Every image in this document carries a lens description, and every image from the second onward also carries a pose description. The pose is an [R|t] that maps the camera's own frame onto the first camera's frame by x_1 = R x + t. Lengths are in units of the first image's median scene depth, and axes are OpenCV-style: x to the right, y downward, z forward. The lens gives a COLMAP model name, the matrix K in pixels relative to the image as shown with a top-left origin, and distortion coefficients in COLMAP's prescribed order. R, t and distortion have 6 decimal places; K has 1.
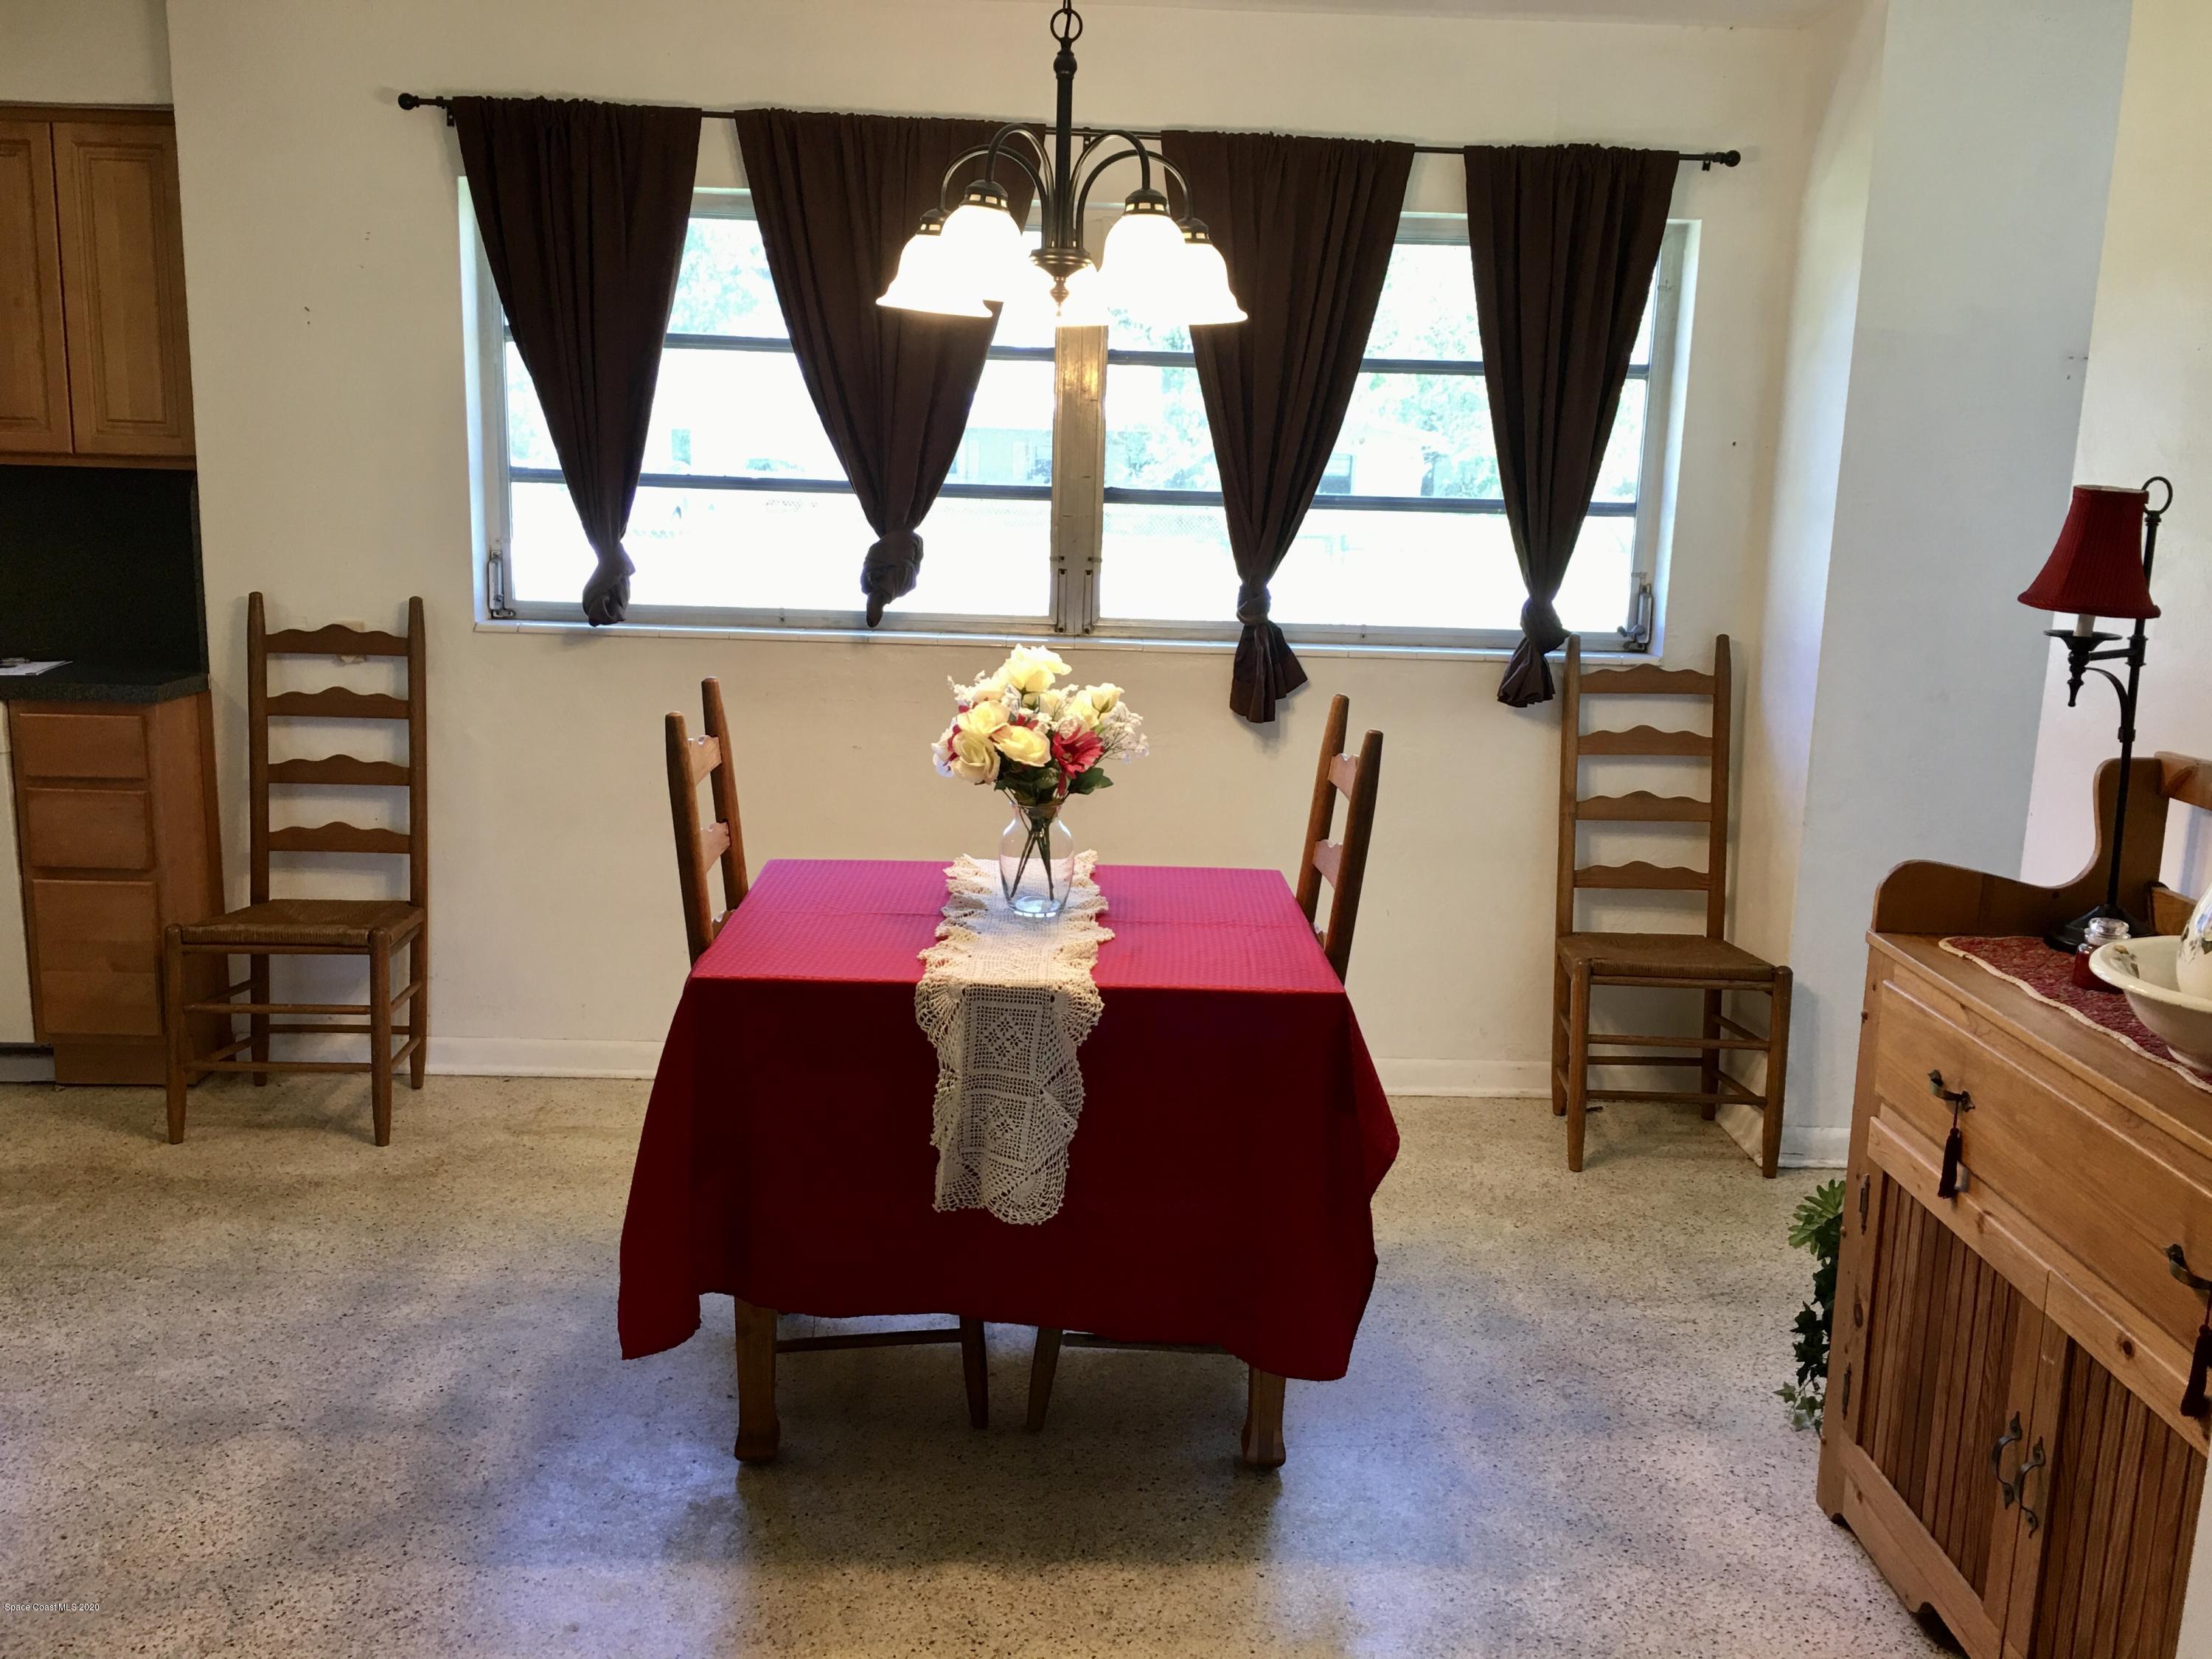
lens RADIAL K [[1877.2, 0, 1108.0], [0, 1877.2, 817.2], [0, 0, 1]] dist [0.088451, -0.099018]
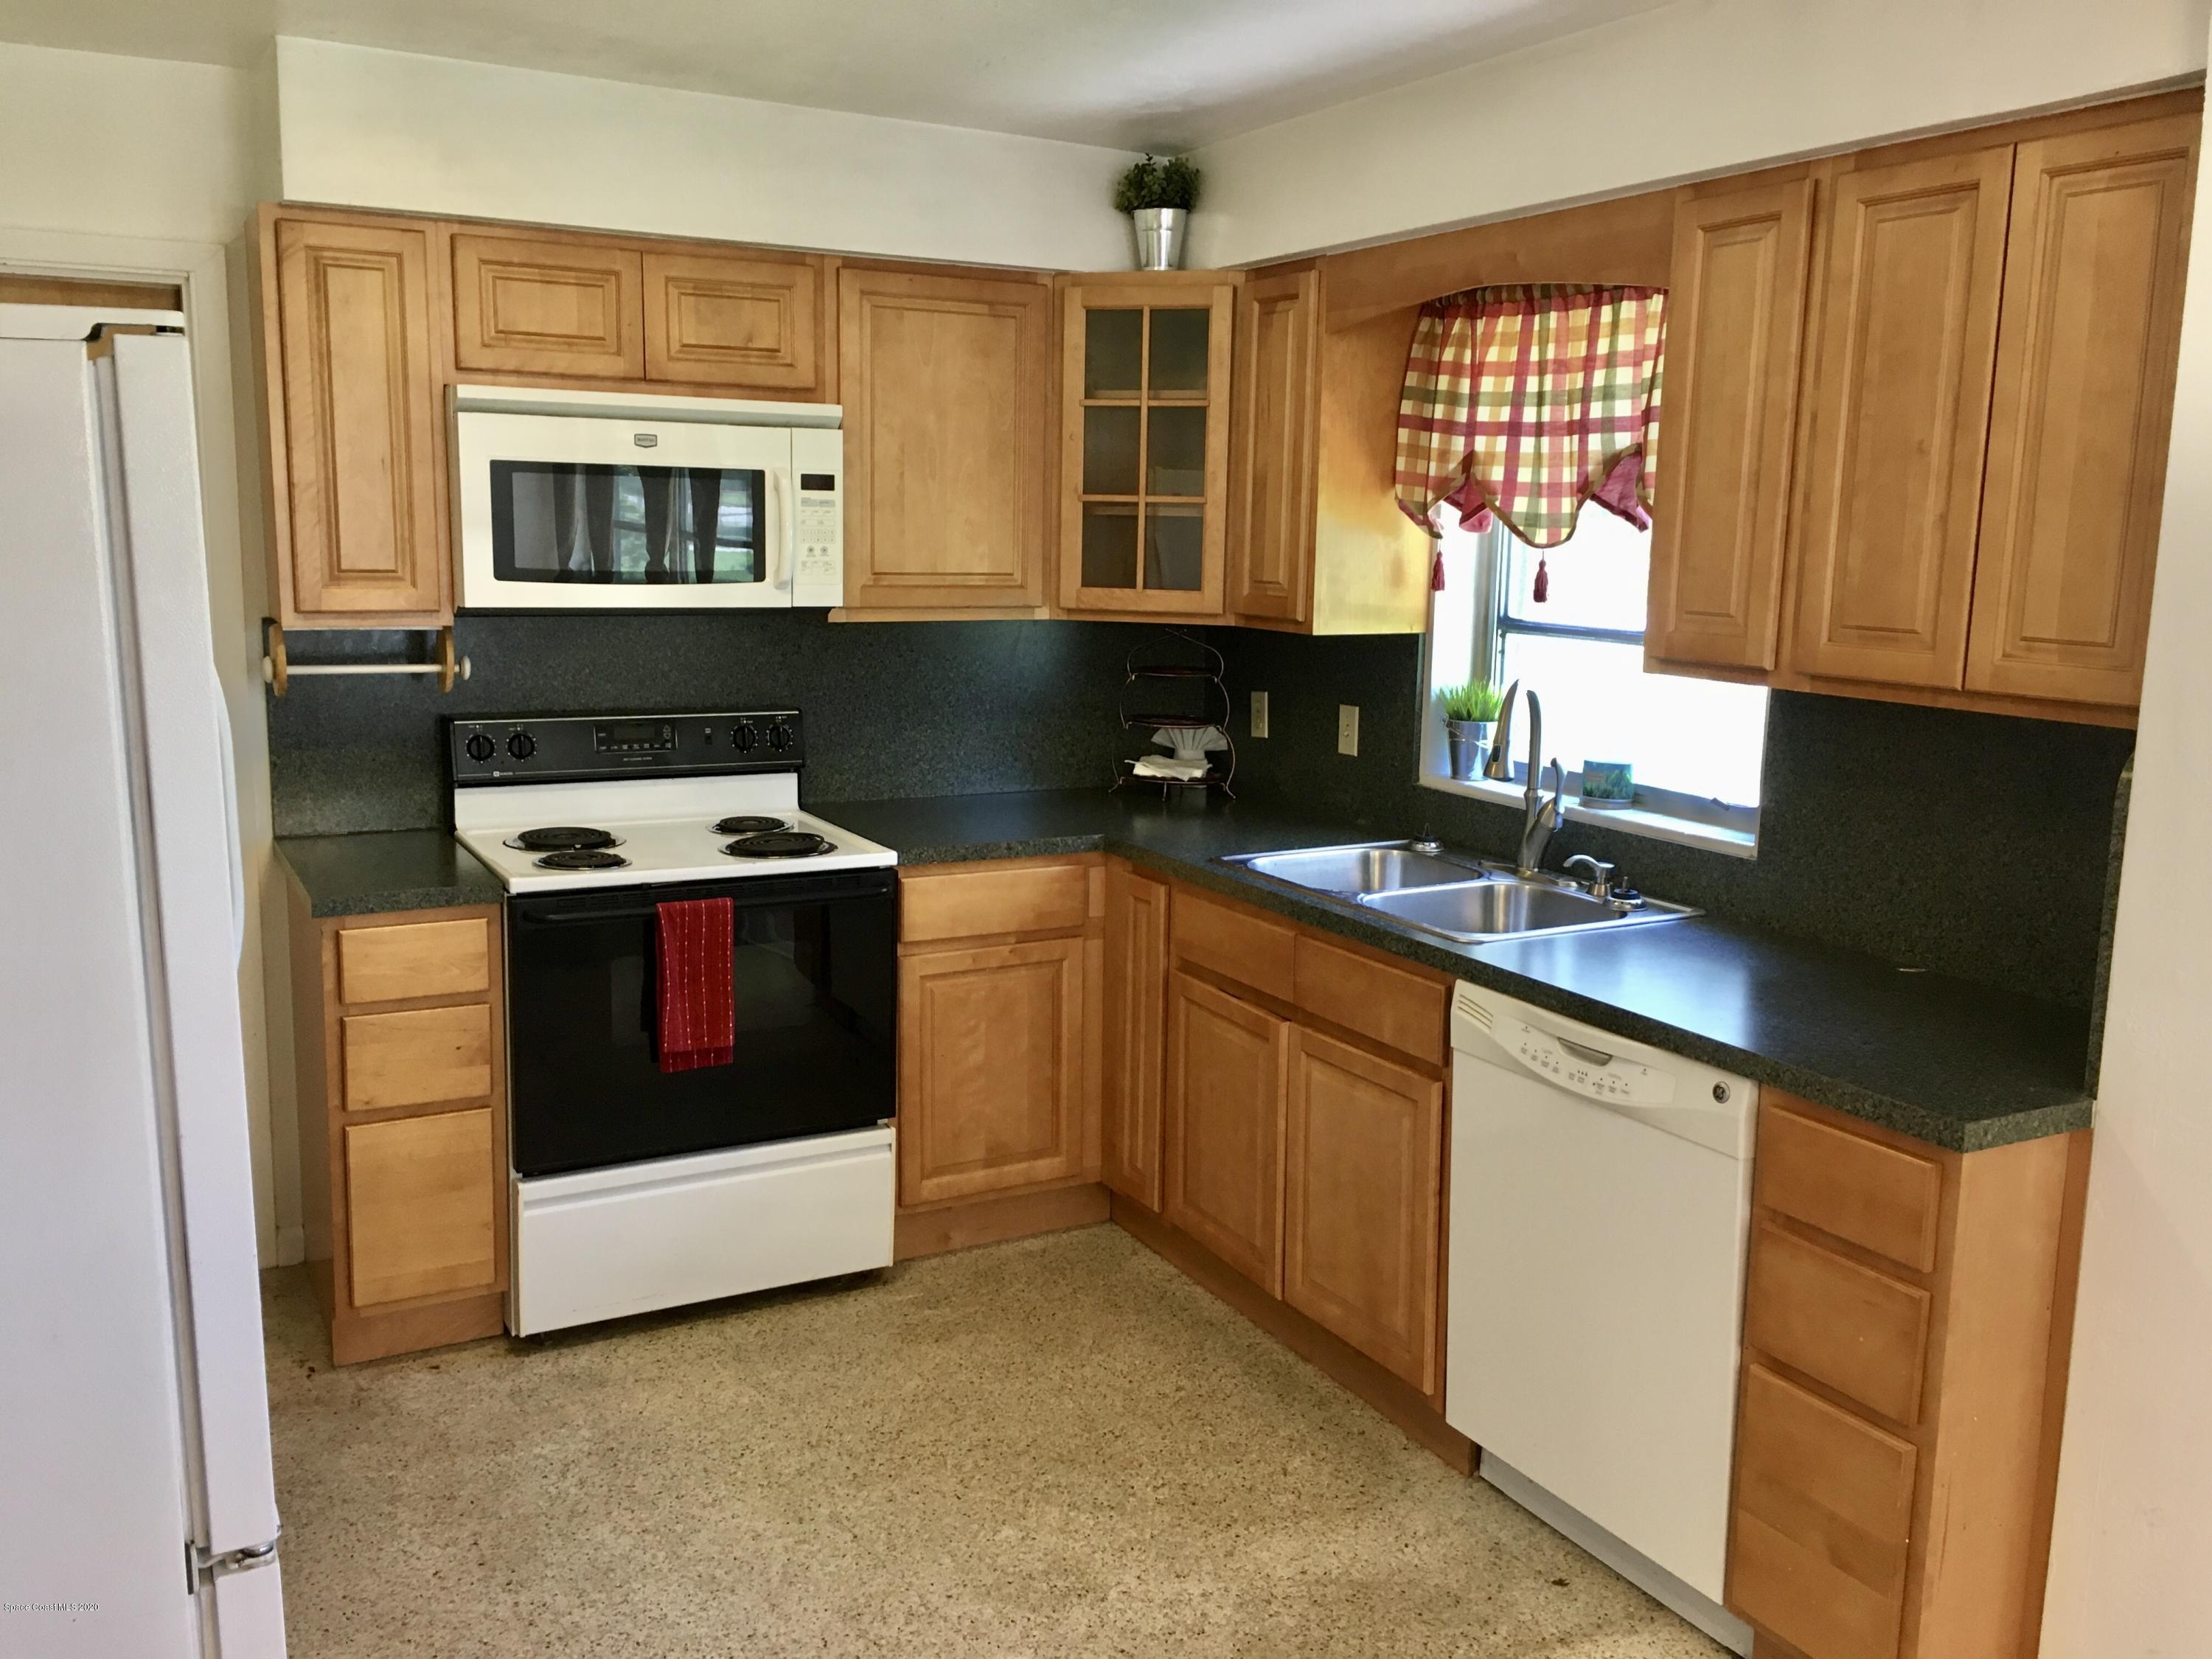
lens RADIAL K [[1877.2, 0, 1118.5], [0, 1877.2, 809.9], [0, 0, 1]] dist [0.088451, -0.099018]
pose [[0.456214, 0.118612, -0.881930, -0.129968], [-0.174257, 0.983797, 0.042170, -0.135252], [0.872641, 0.134444, 0.469491, 0.501945]]
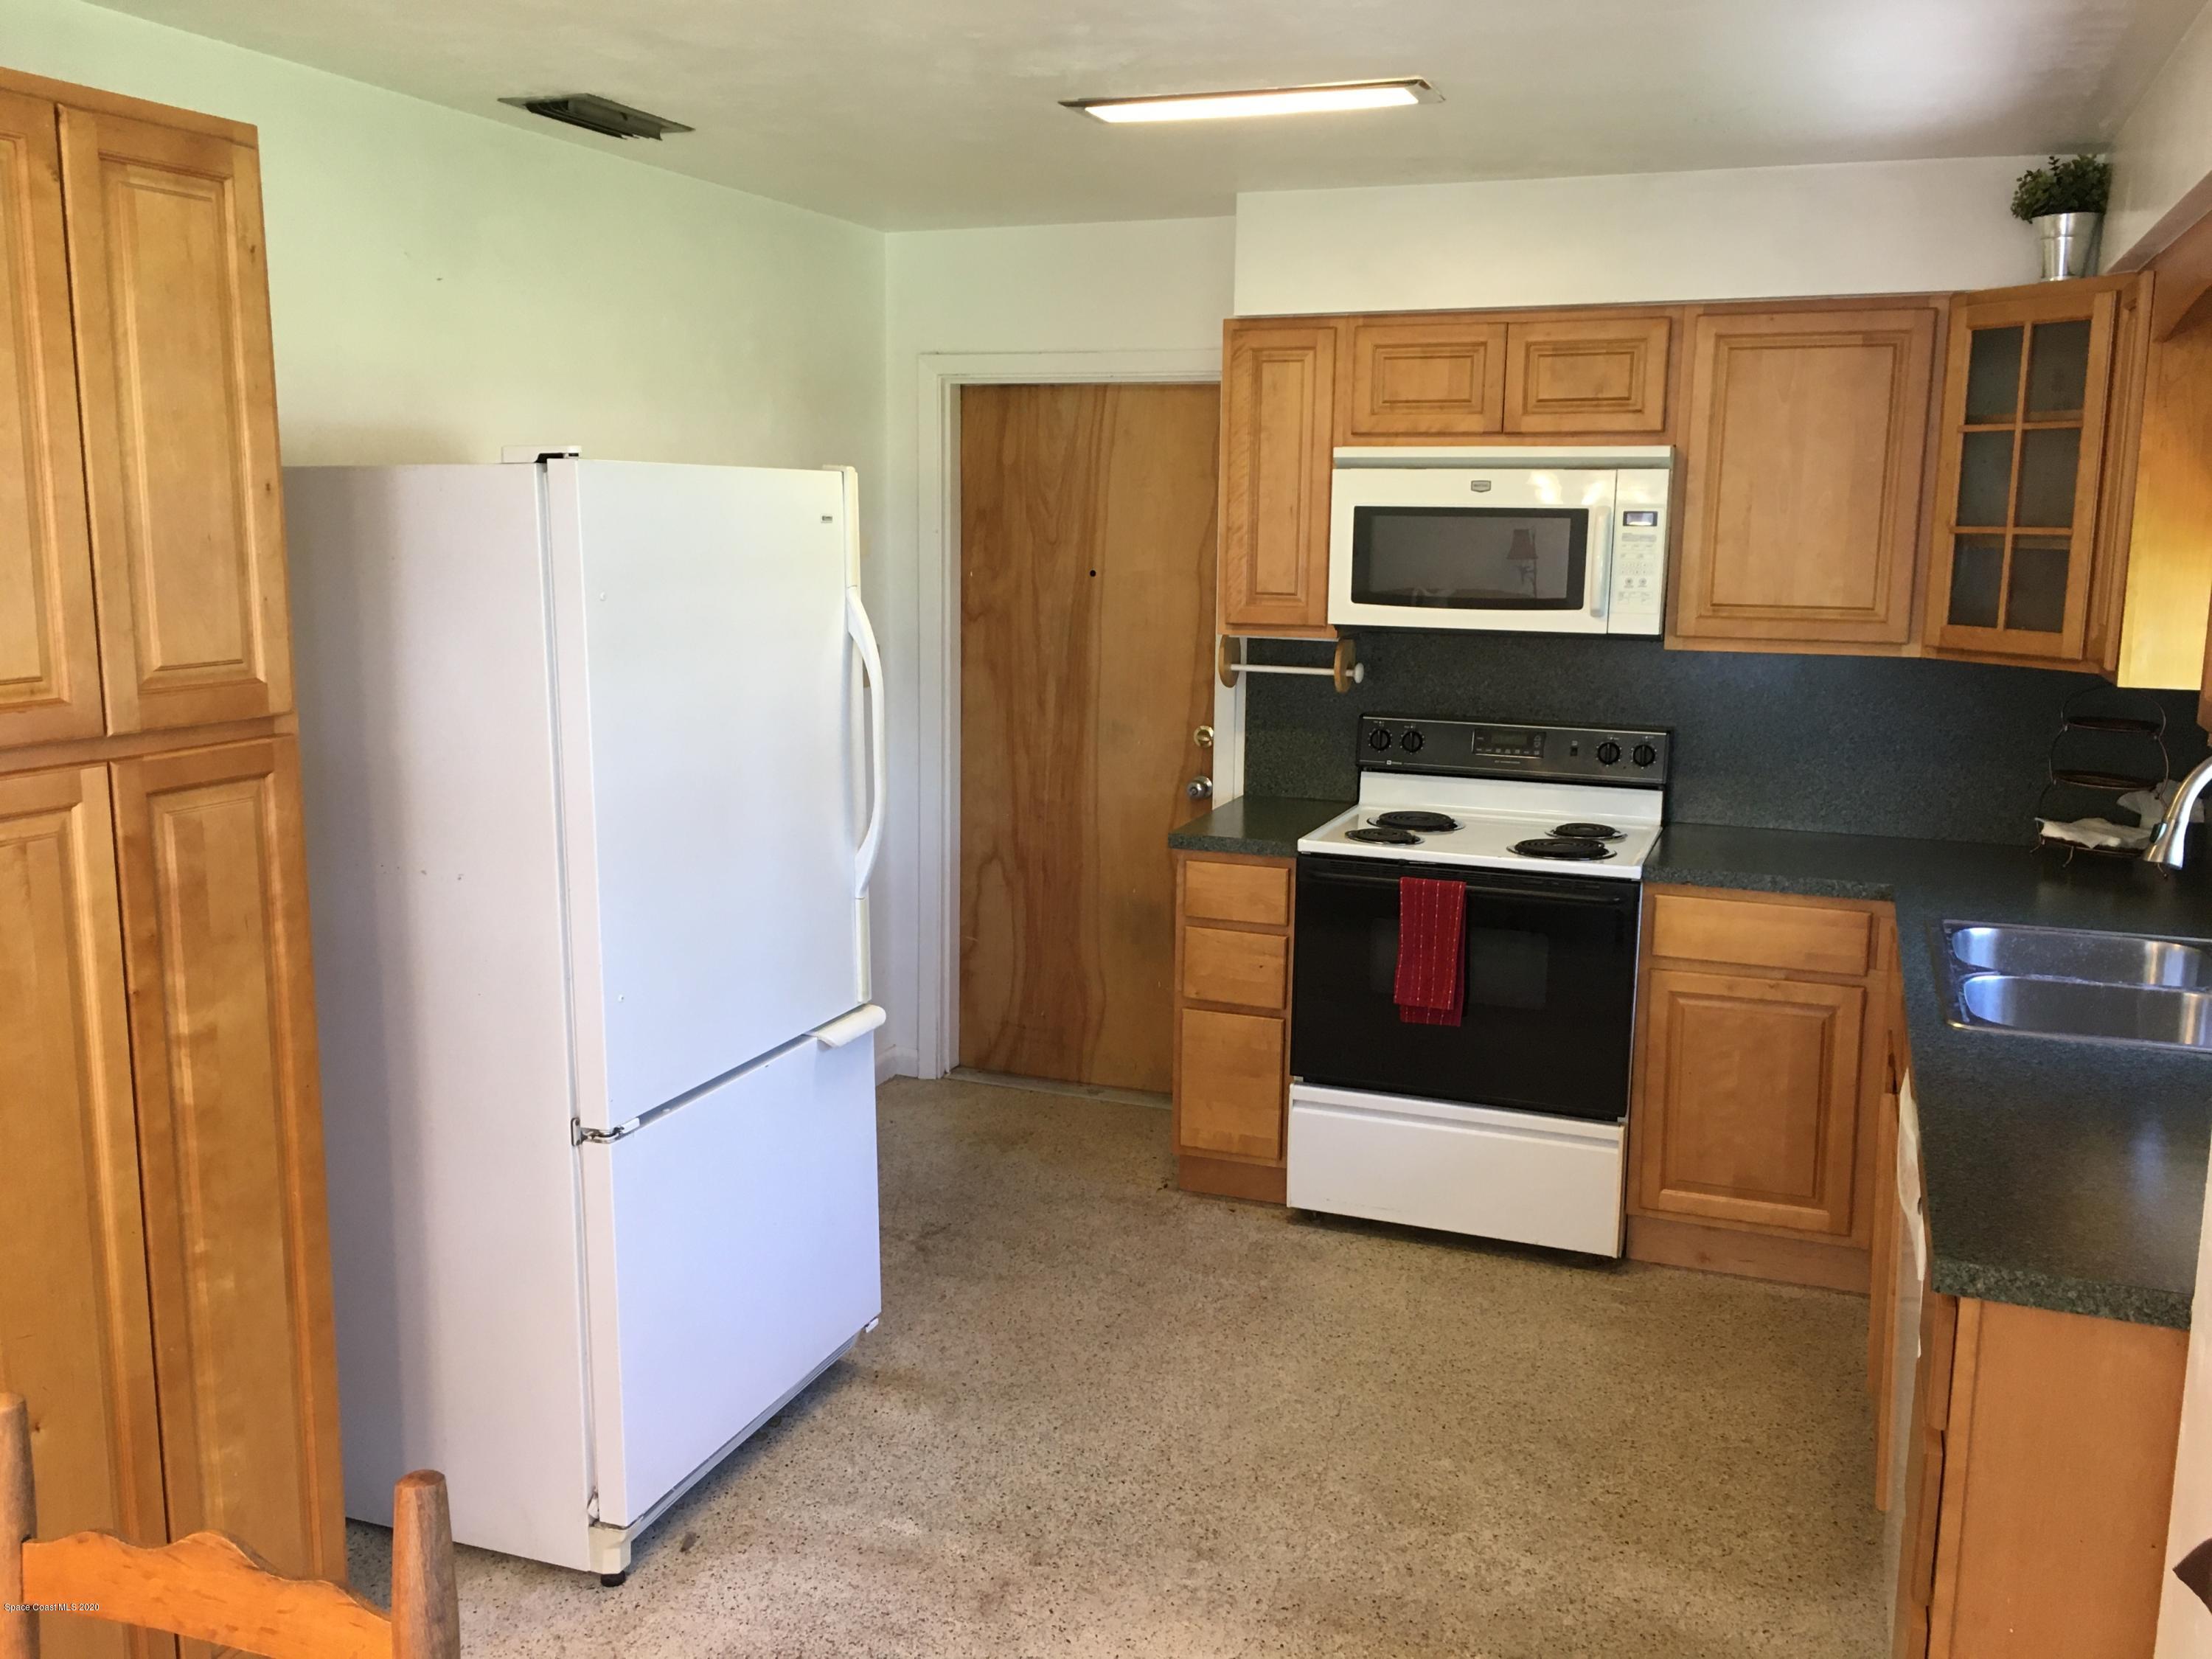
lens RADIAL K [[1877.2, 0, 1112.3], [0, 1877.2, 808.3], [0, 0, 1]] dist [0.088451, -0.099018]
pose [[-0.375479, 0.112378, -0.919993, 0.012537], [-0.199699, 0.959497, 0.198708, -0.227716], [0.905061, 0.258333, -0.337829, 0.923440]]
